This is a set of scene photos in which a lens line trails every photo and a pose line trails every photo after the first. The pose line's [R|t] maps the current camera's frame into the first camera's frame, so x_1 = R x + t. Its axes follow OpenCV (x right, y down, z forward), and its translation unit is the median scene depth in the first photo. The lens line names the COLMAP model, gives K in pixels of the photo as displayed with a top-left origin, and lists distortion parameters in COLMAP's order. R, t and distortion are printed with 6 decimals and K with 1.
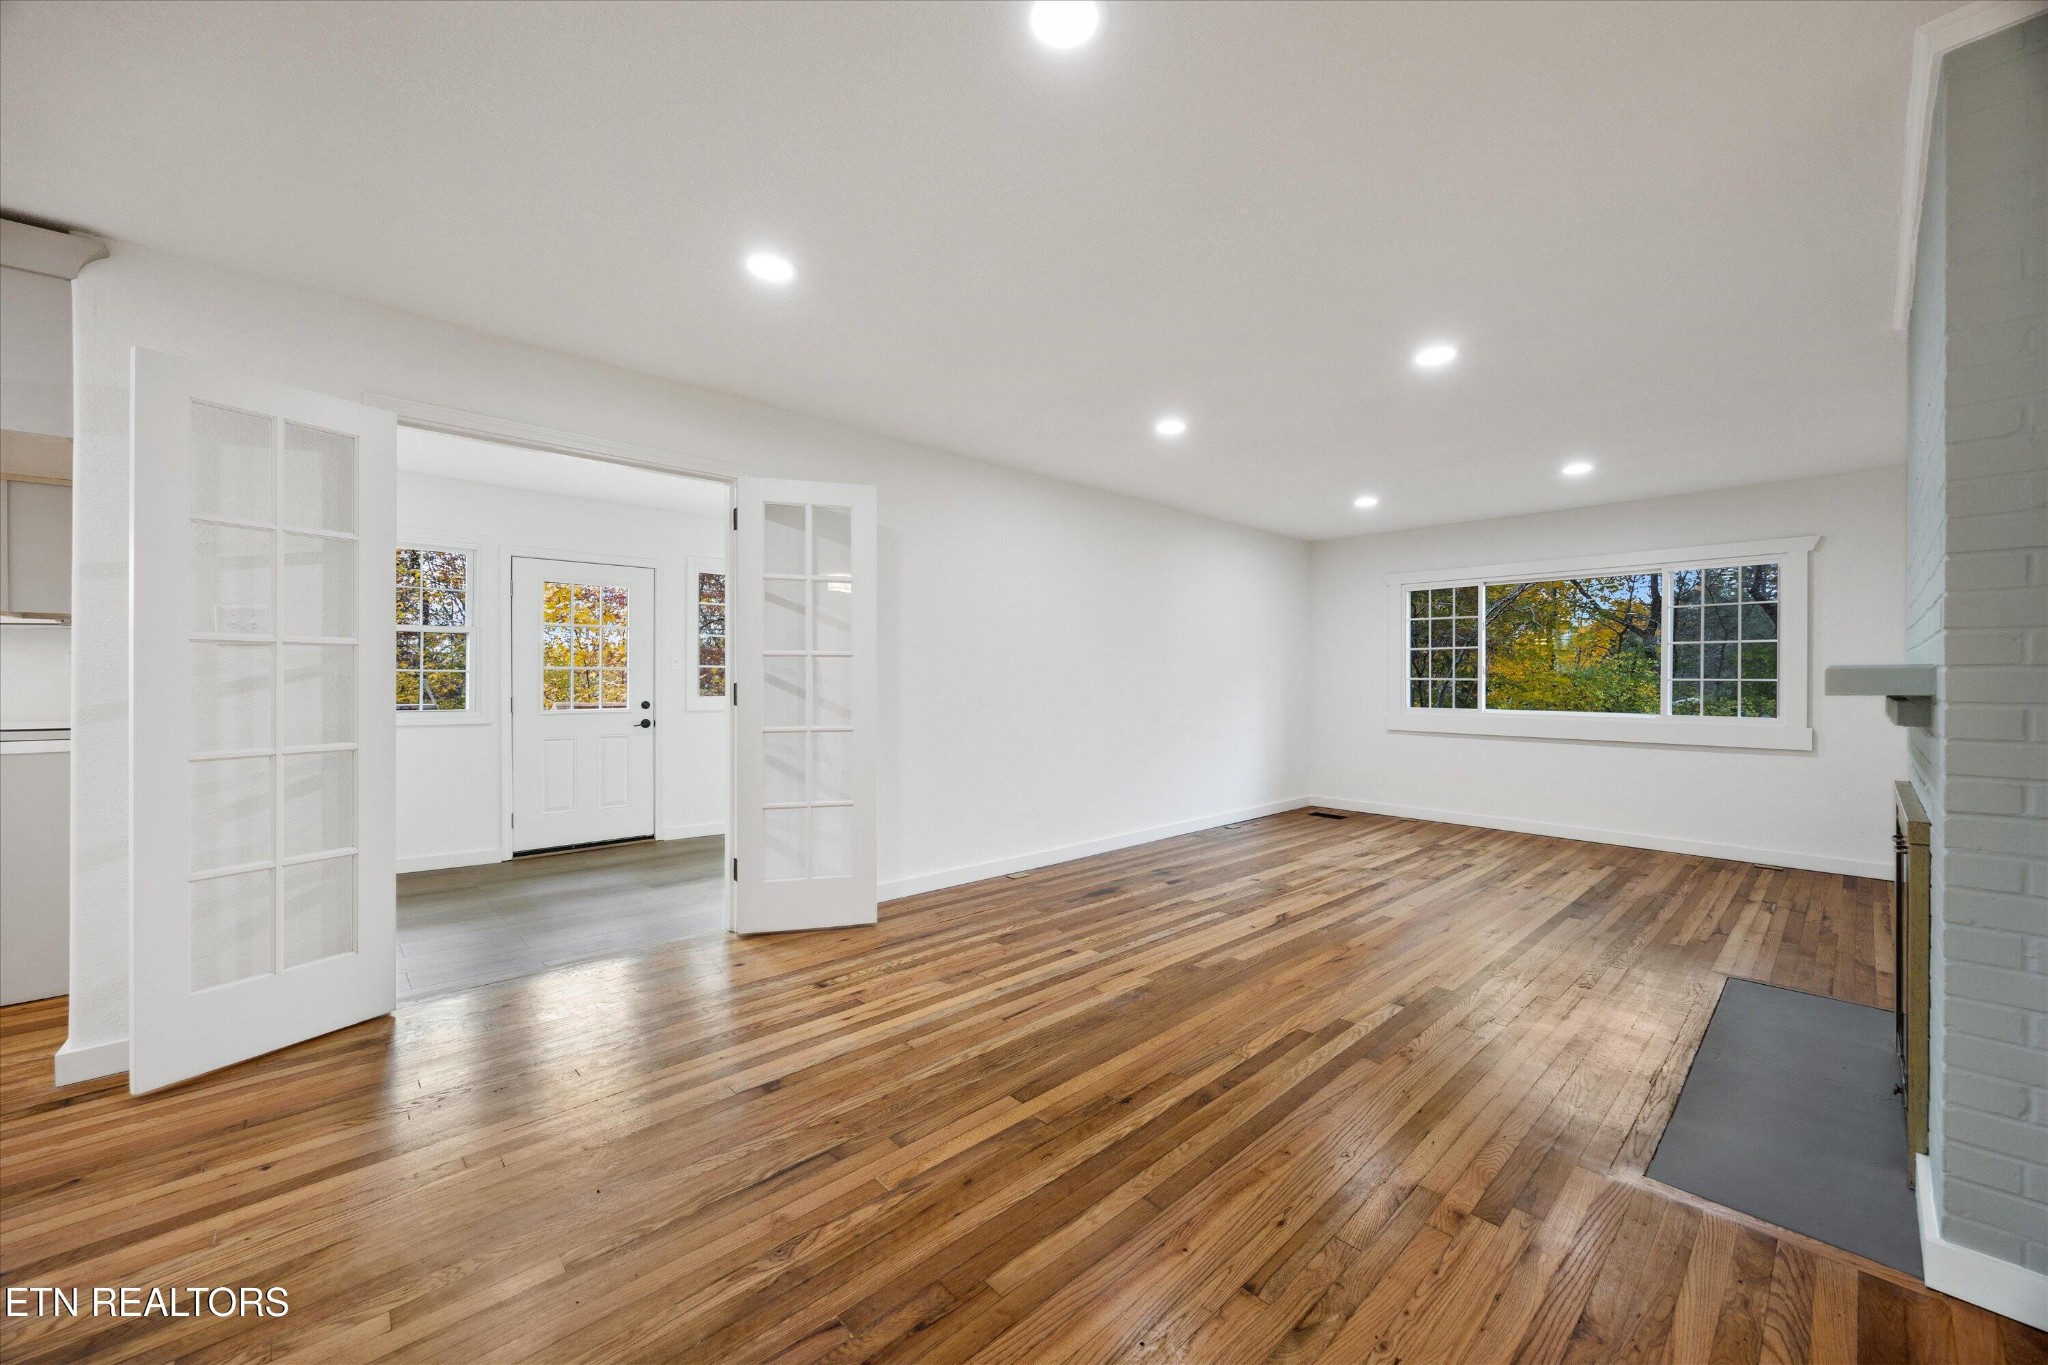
lens RADIAL K [[773.4, 0, 1024.0], [0, 773.4, 682.5], [0, 0, 1]] dist [-0.003611, -0.000247]
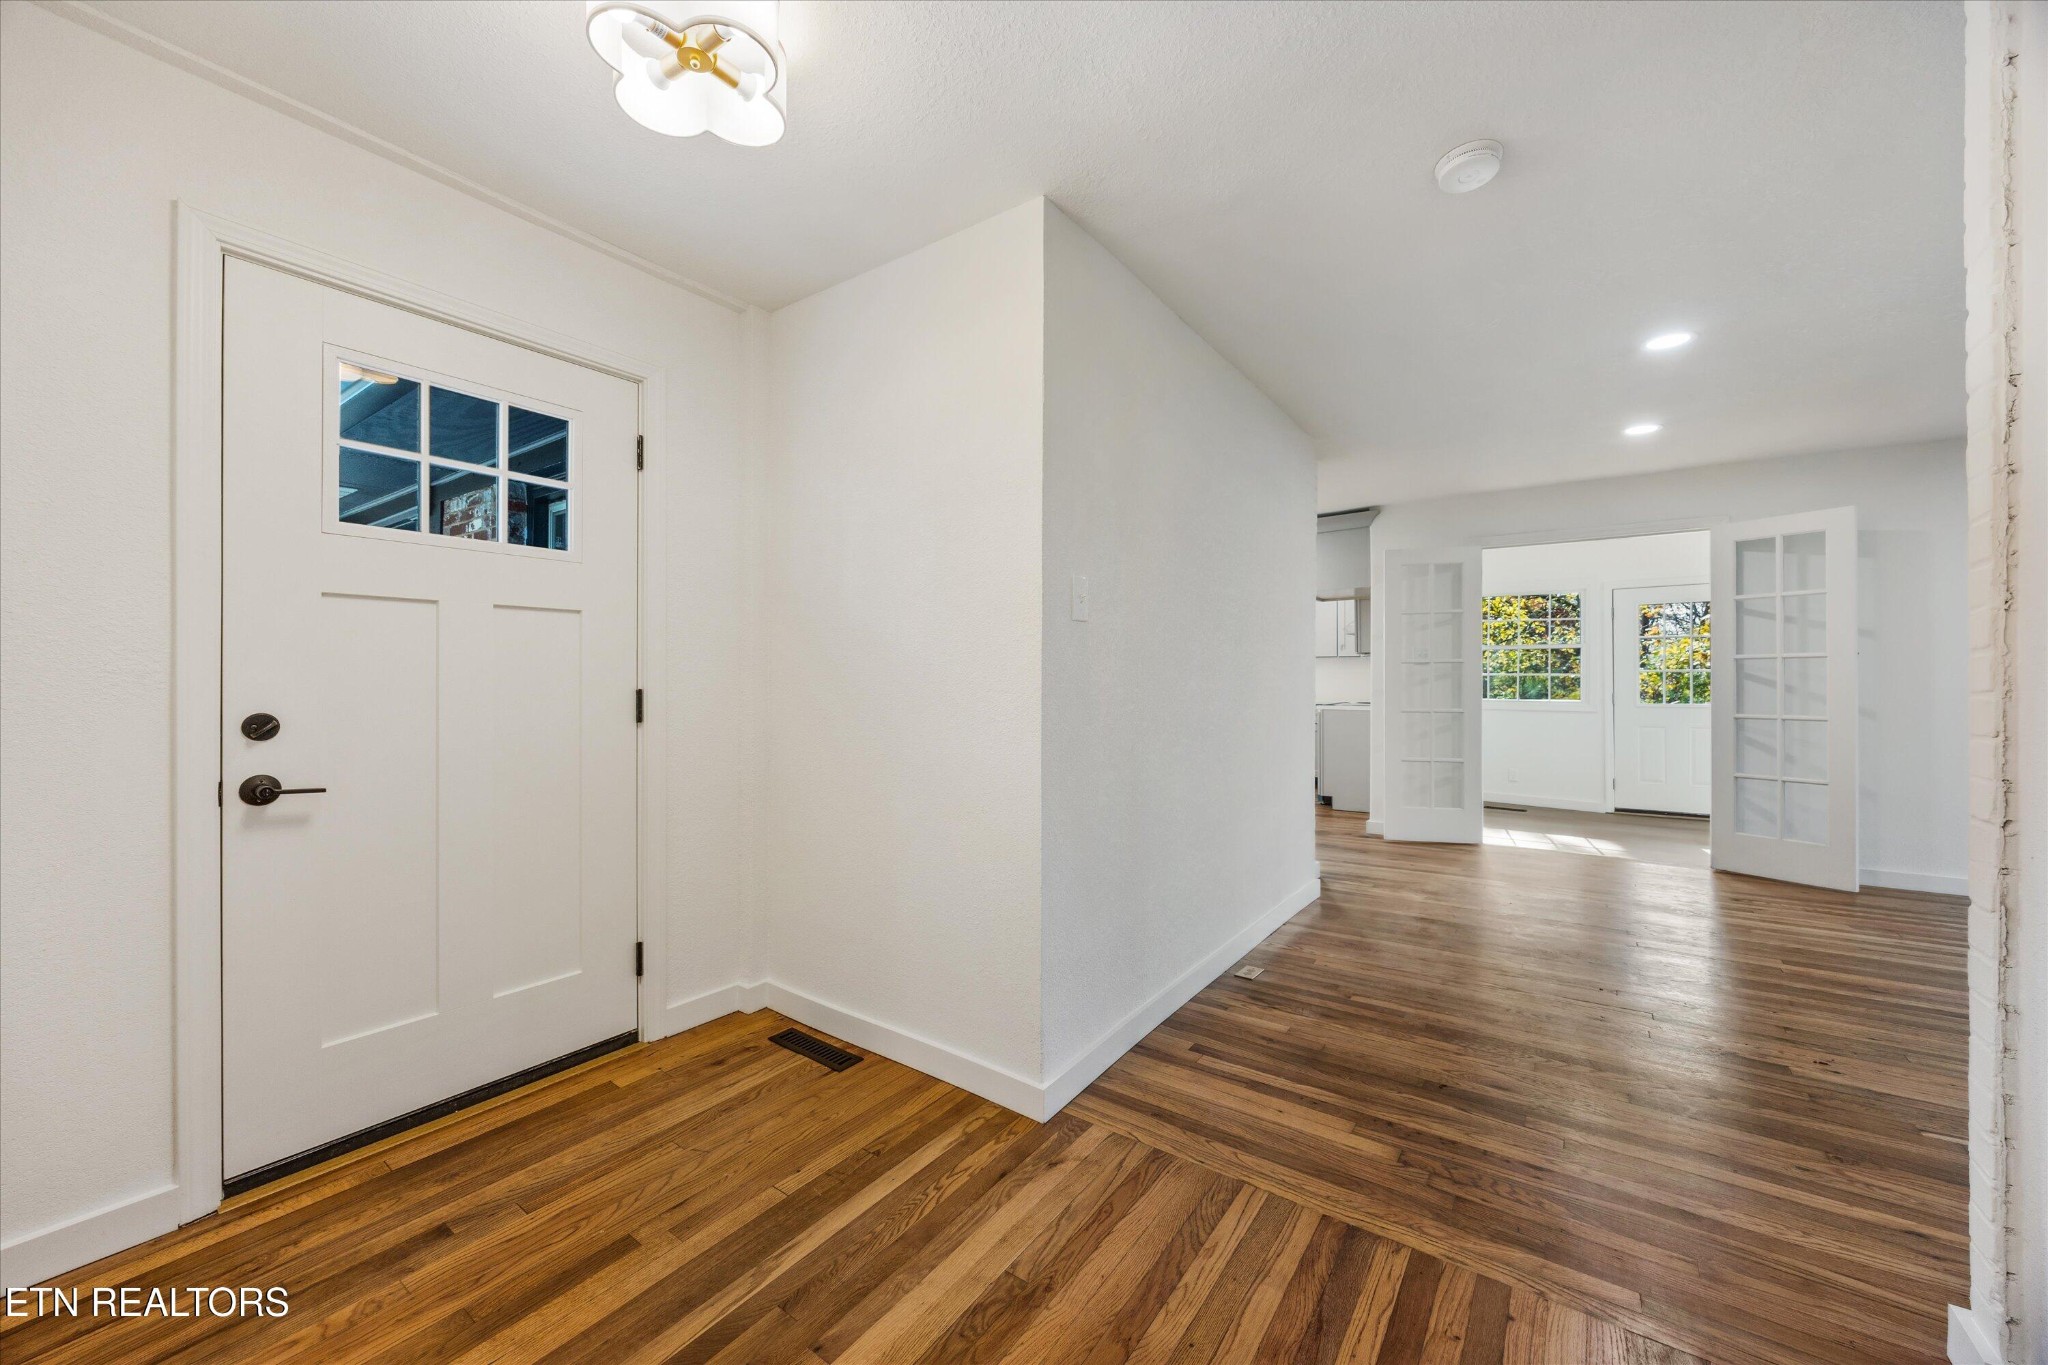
lens RADIAL K [[773.4, 0, 1024.0], [0, 773.4, 682.5], [0, 0, 1]] dist [-0.003611, -0.000247]
pose [[0.198270, -0.002847, -0.980143, 0.735665], [0.000423, 0.999996, -0.002819, 0.009244], [0.980147, 0.000144, 0.198271, -0.450008]]
